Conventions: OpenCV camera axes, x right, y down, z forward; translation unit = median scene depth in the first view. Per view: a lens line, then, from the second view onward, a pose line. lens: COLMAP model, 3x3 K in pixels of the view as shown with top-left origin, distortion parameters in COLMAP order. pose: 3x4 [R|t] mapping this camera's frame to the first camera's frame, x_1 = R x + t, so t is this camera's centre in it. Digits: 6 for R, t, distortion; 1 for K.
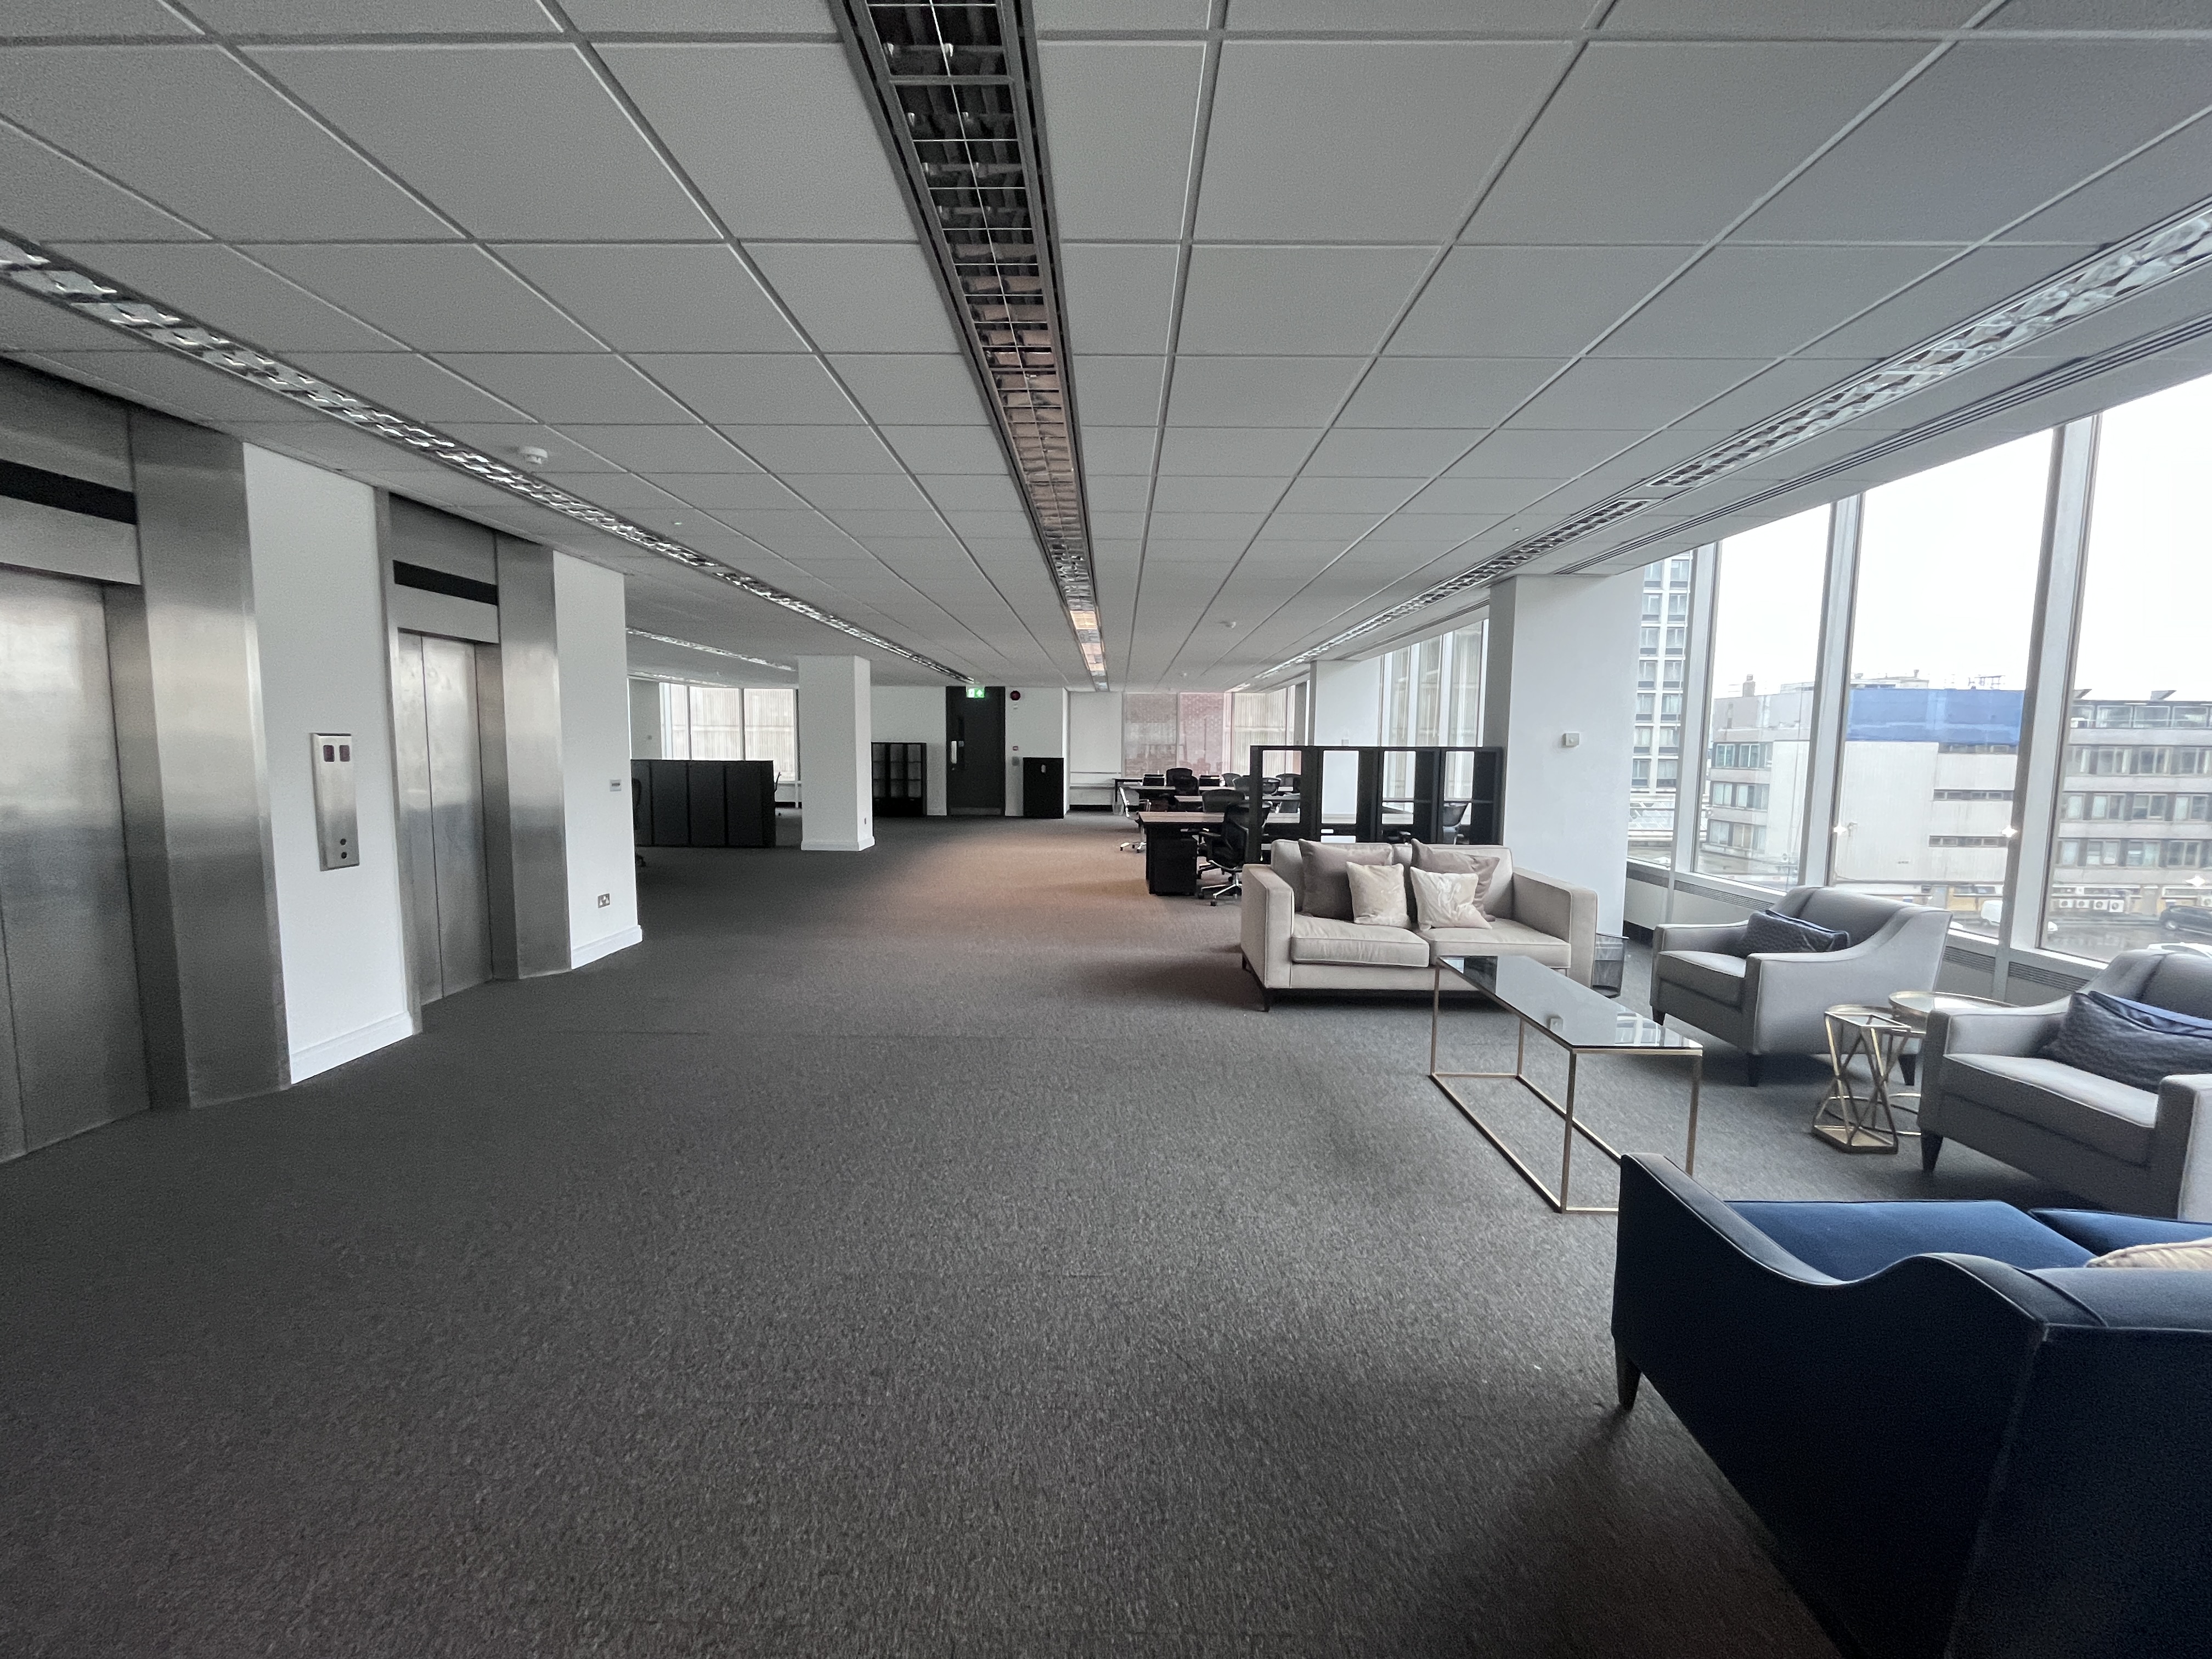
lens RADIAL K [[904.7, 0, 1103.2], [0, 904.7, 834.1], [0, 0, 1]] dist [-0.003552, 0.000308]
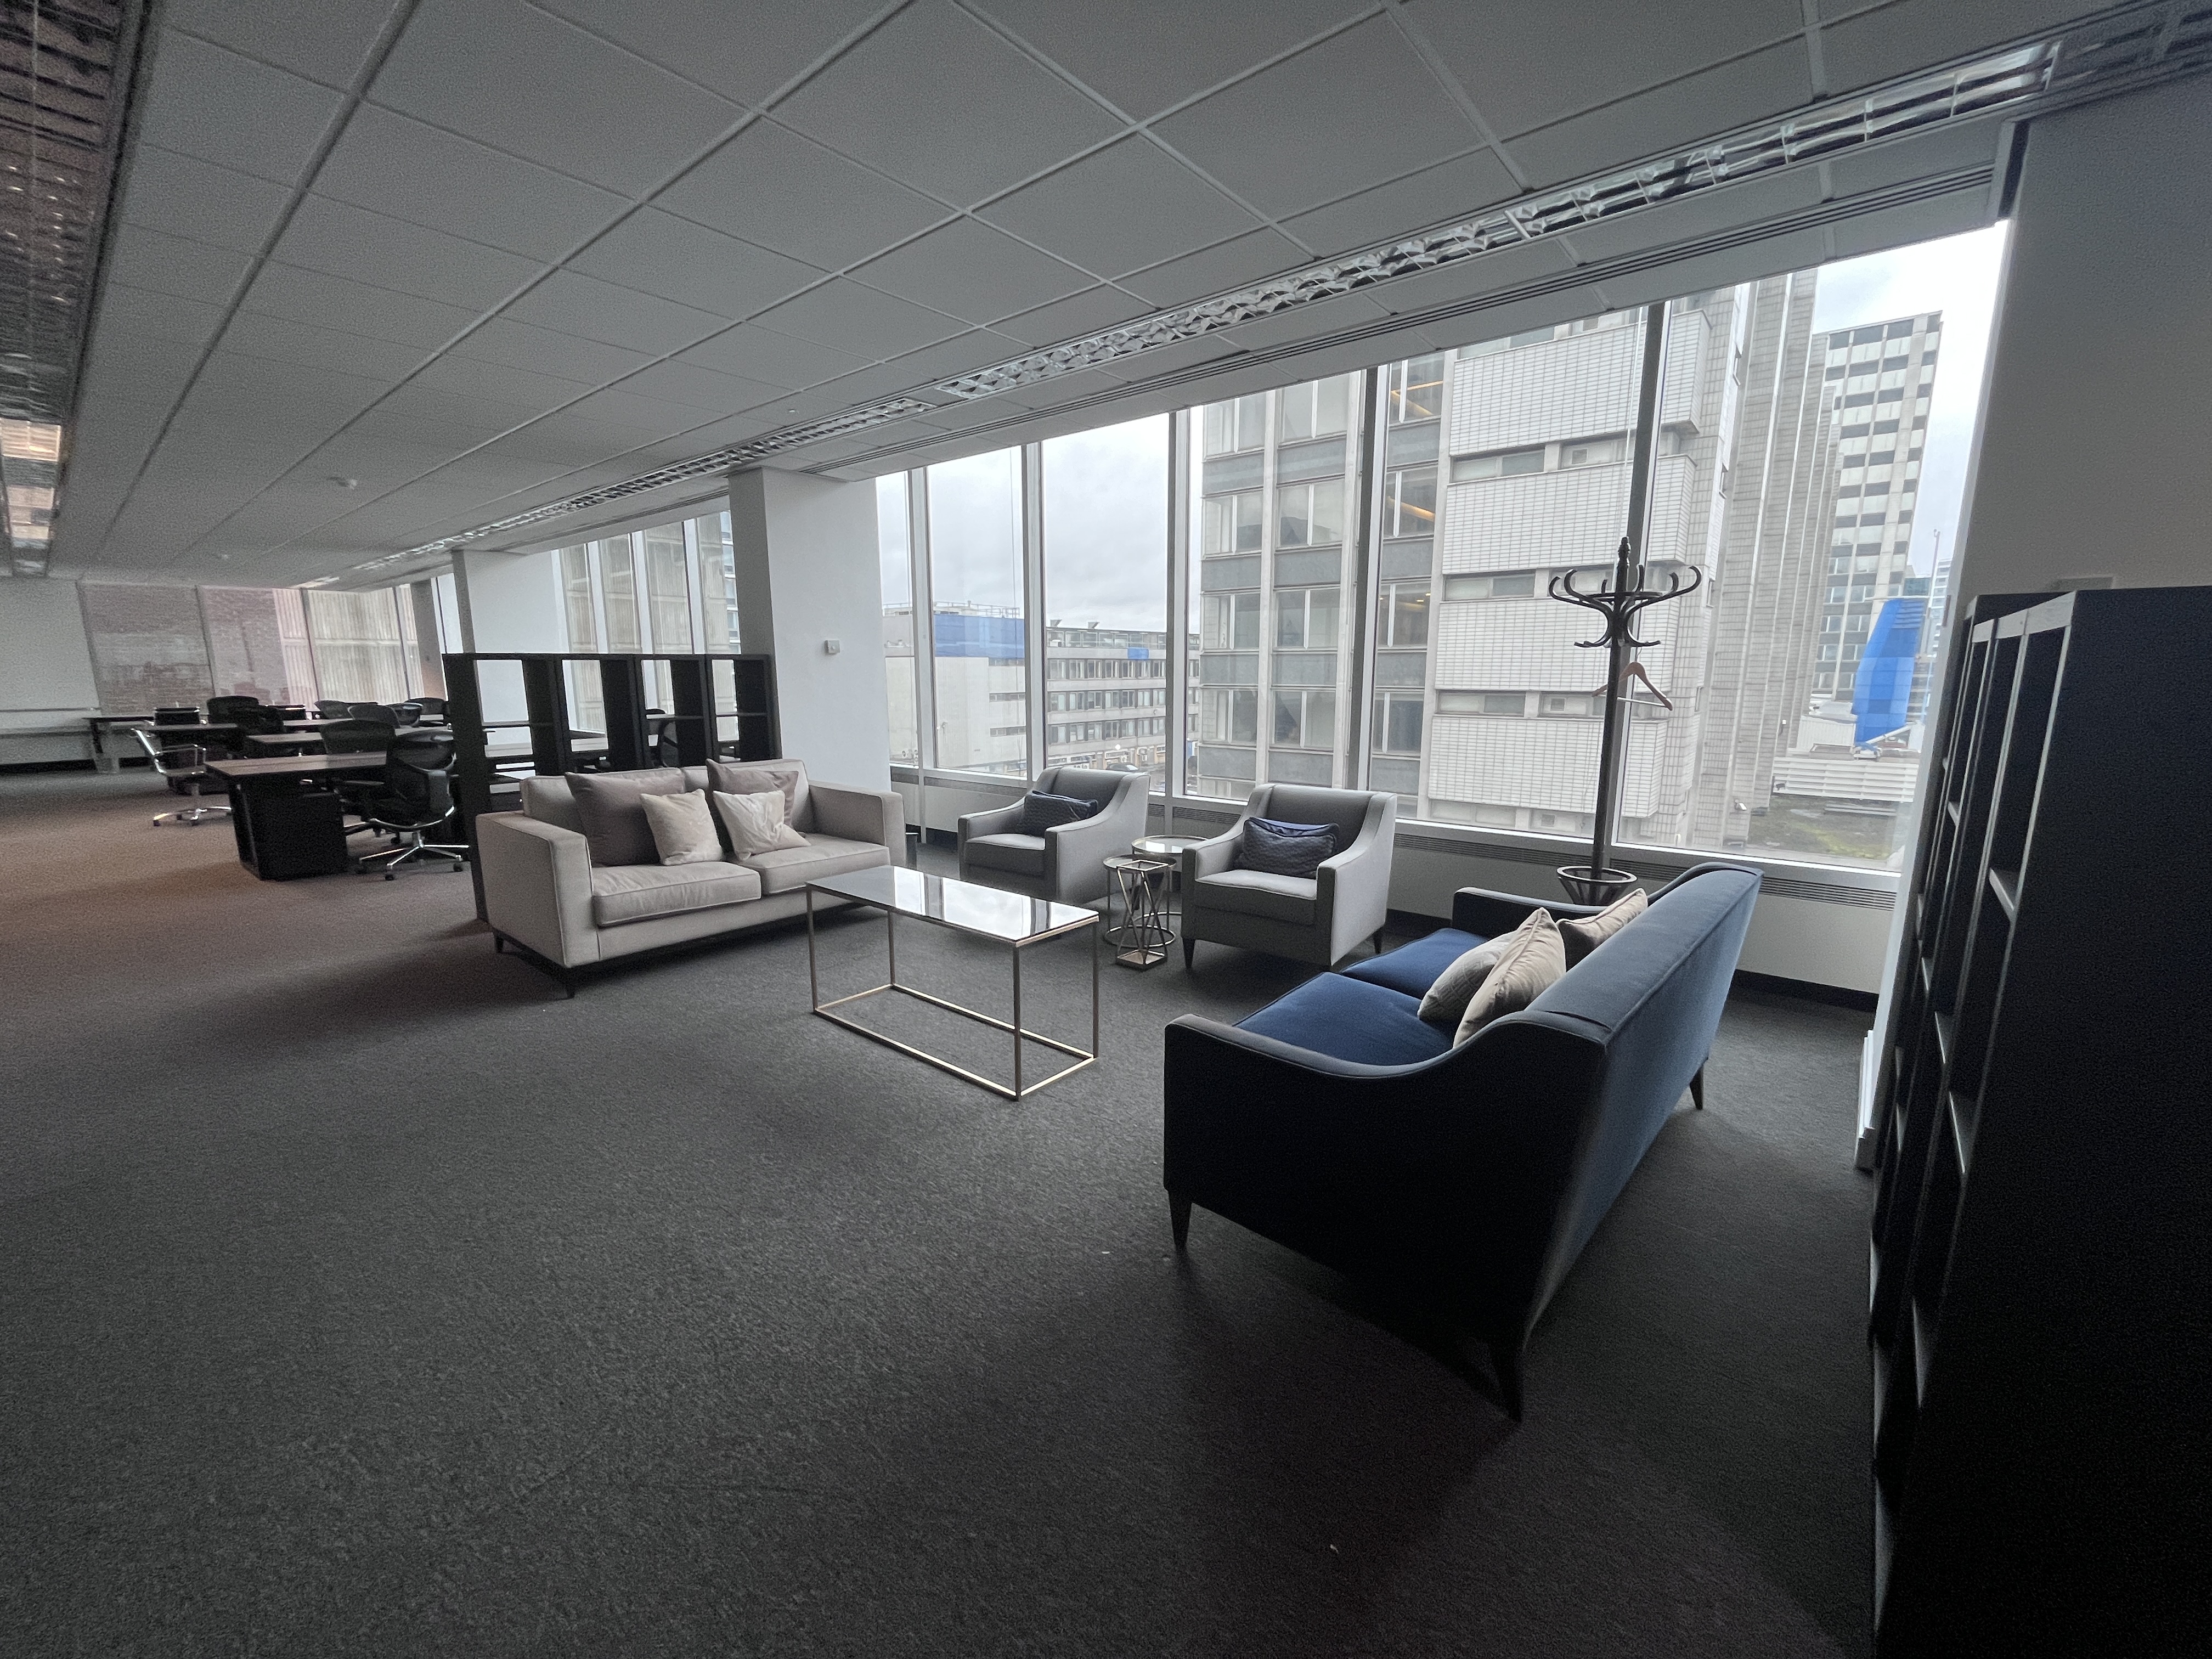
lens RADIAL K [[904.7, 0, 1094.9], [0, 904.7, 829.4], [0, 0, 1]] dist [-0.003552, 0.000308]
pose [[0.635301, -0.147682, 0.758012, -0.081974], [0.084639, 0.988947, 0.121737, -0.001992], [-0.767613, -0.013182, 0.640779, 0.131063]]
